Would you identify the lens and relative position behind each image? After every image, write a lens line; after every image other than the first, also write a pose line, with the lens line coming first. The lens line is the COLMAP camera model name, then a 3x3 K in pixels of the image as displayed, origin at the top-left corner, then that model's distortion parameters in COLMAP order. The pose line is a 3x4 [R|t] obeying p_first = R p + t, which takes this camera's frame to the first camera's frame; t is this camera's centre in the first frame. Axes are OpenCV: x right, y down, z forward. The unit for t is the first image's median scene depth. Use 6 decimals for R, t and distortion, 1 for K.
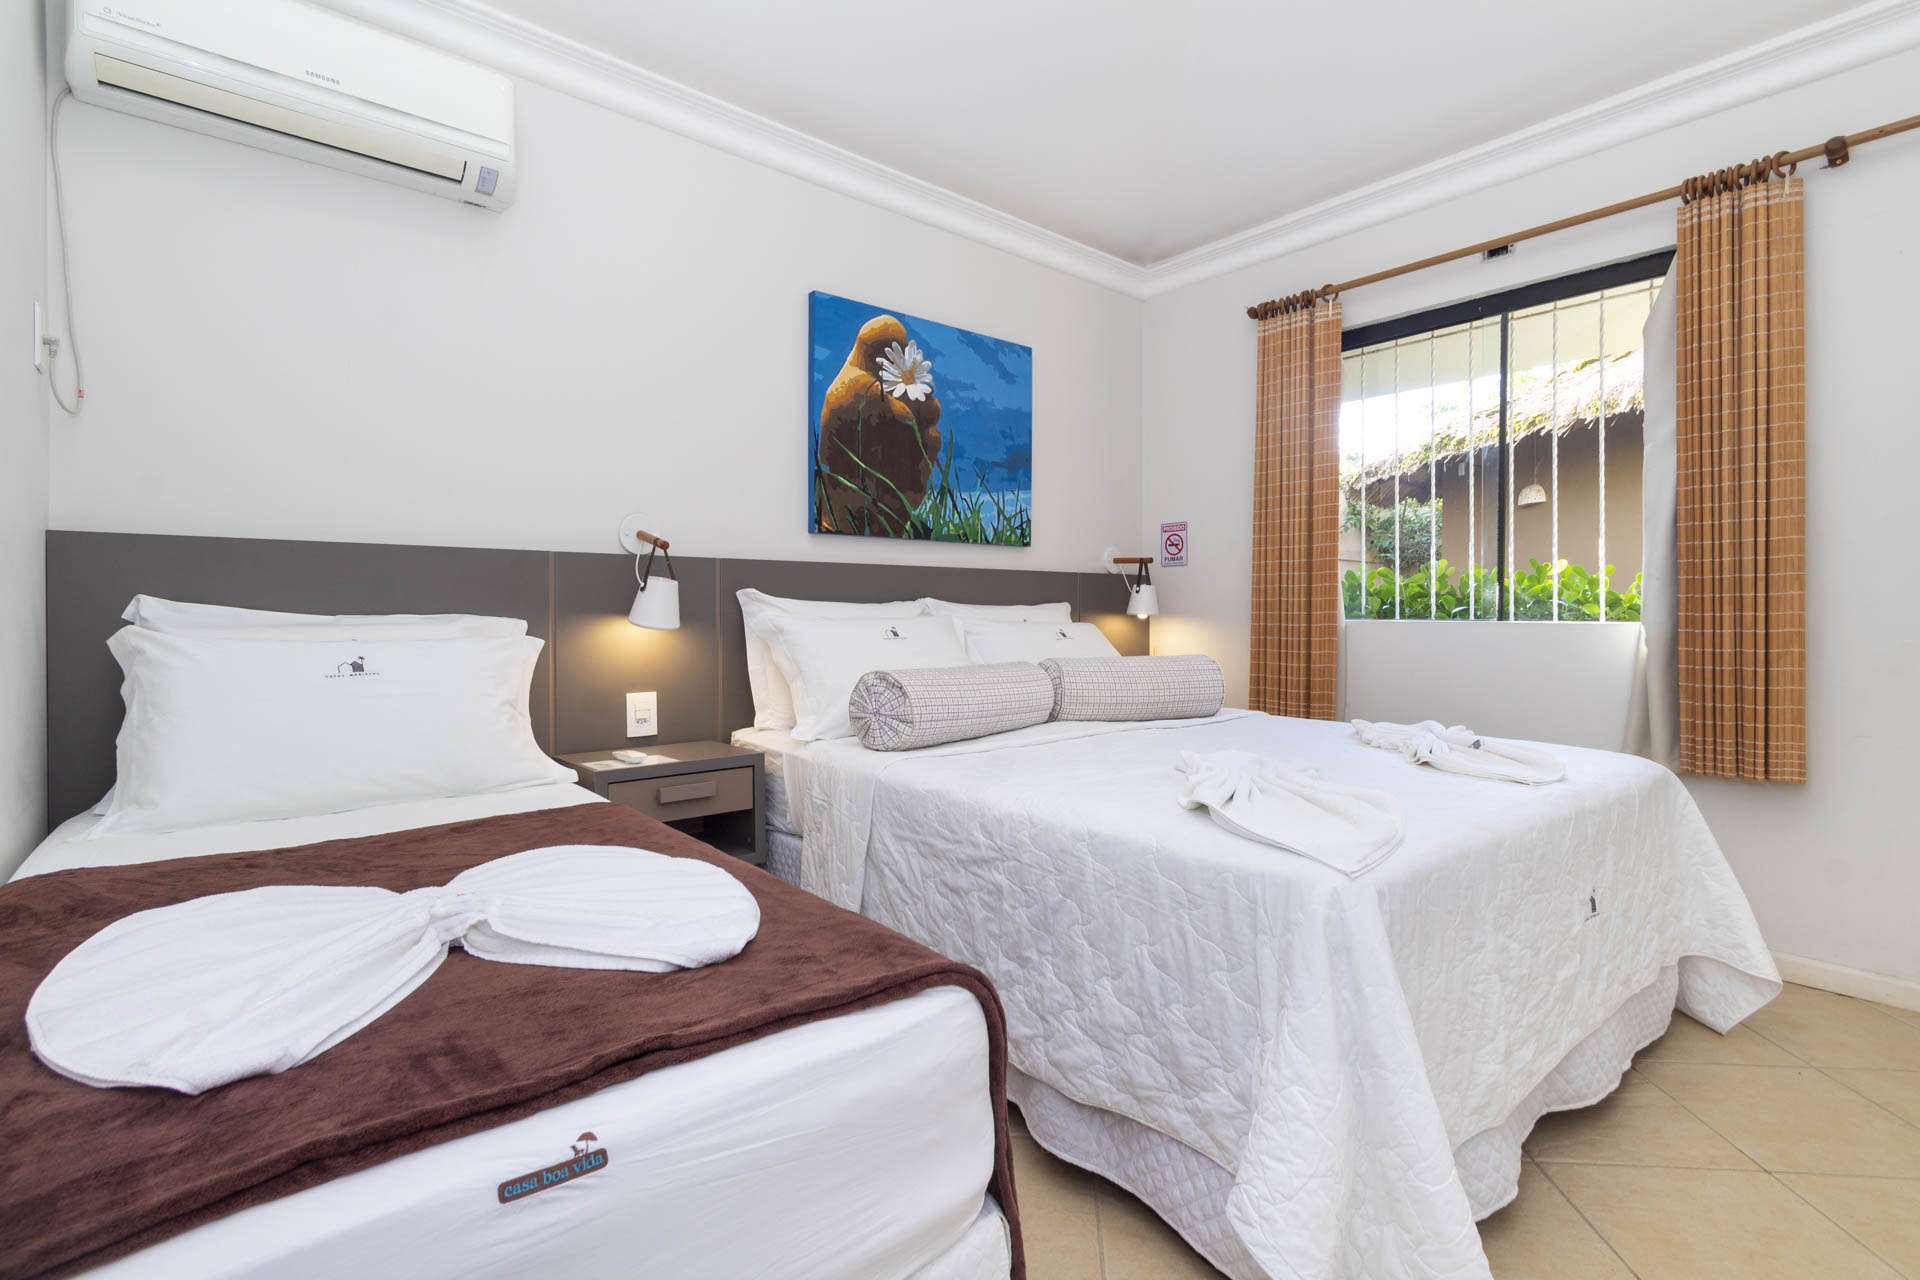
lens RADIAL K [[917.9, 0, 962.3], [0, 917.9, 617.3], [0, 0, 1]] dist [0.003310, -0.000621]
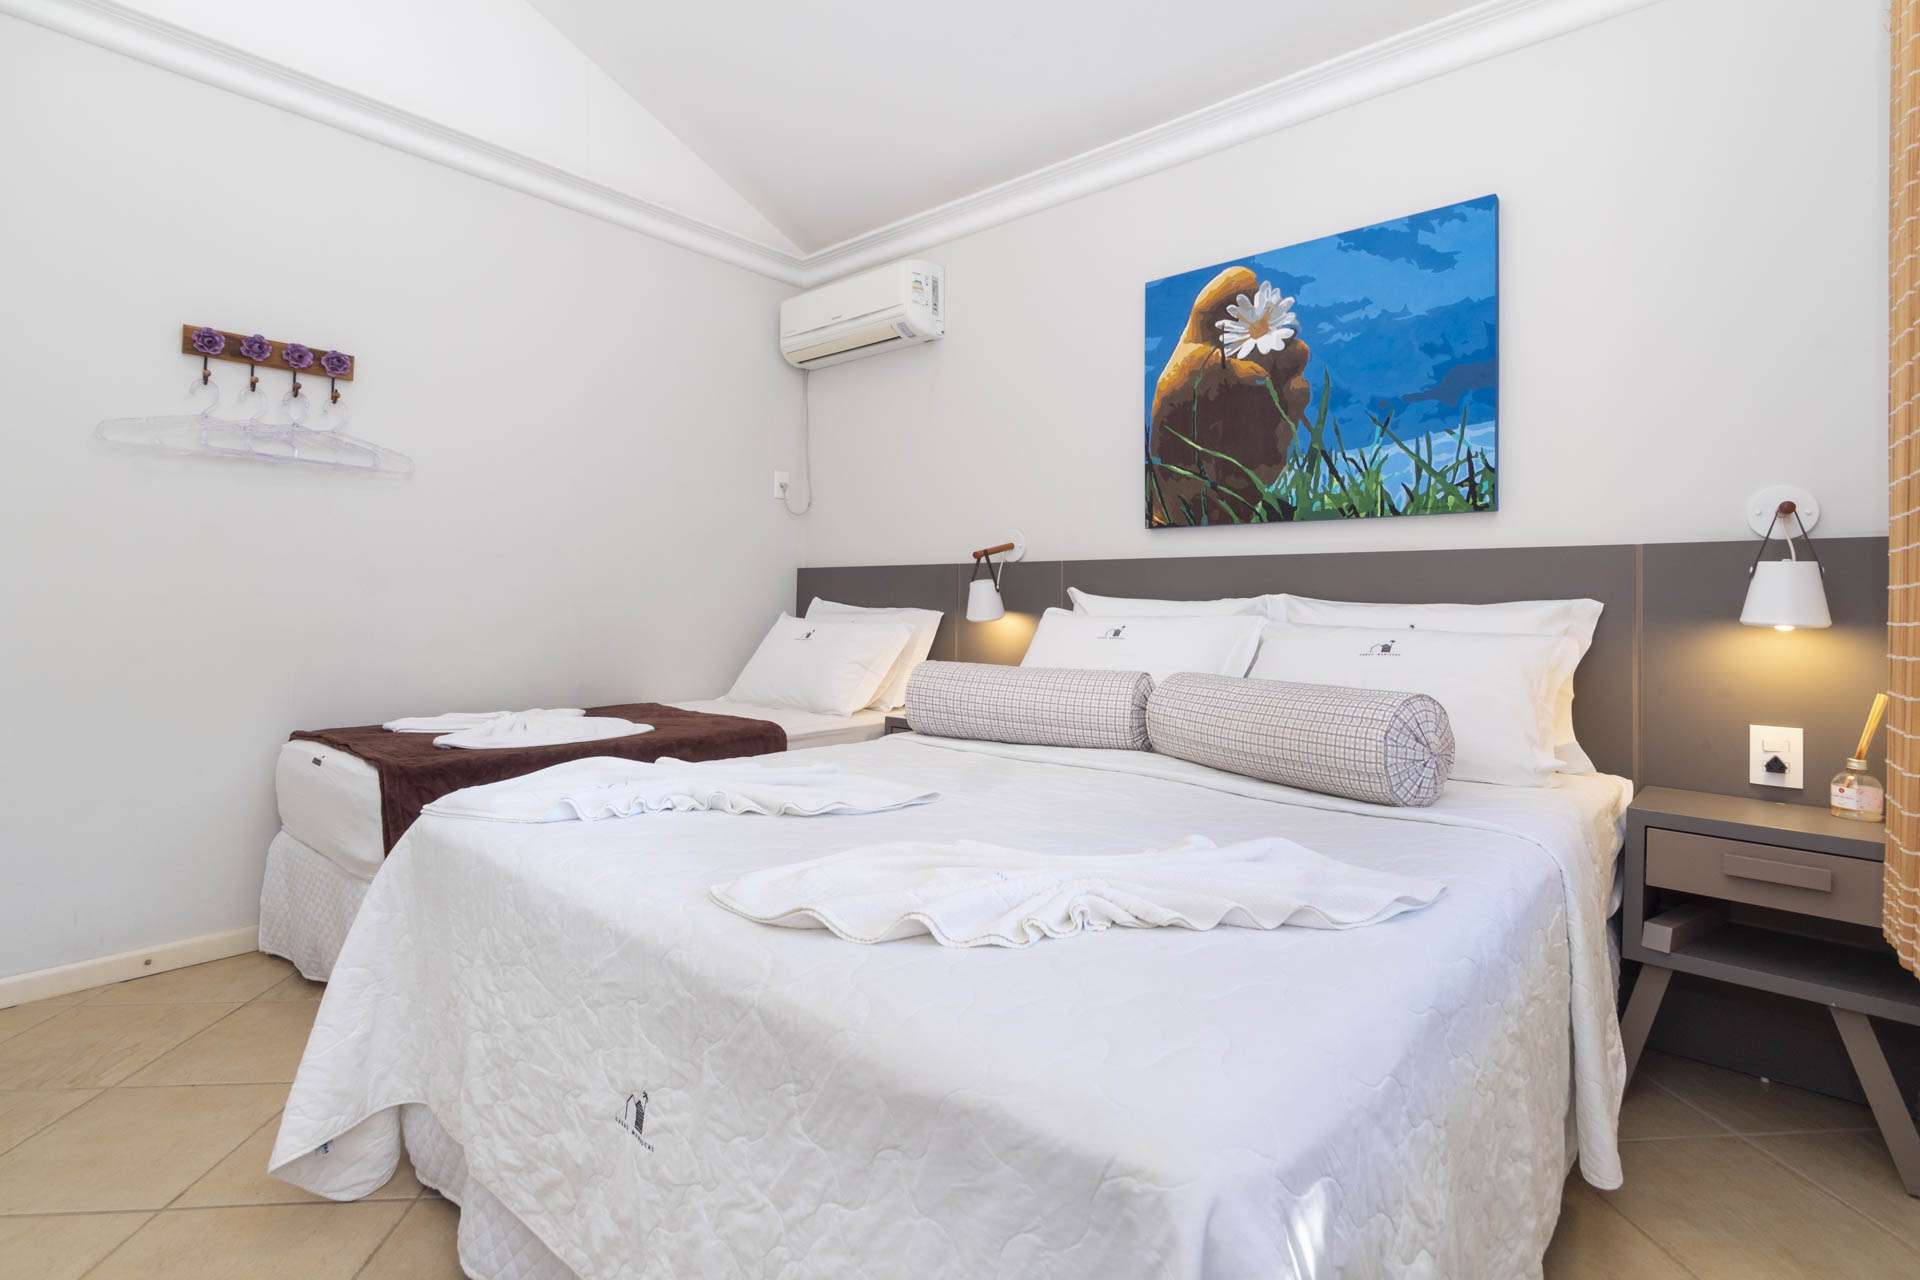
lens RADIAL K [[917.9, 0, 962.3], [0, 917.9, 617.3], [0, 0, 1]] dist [0.003310, -0.000621]
pose [[0.138802, 0.012962, -0.990235, 0.722254], [-0.019328, 0.999759, 0.010378, -0.003284], [0.990132, 0.017699, 0.139019, 0.614982]]
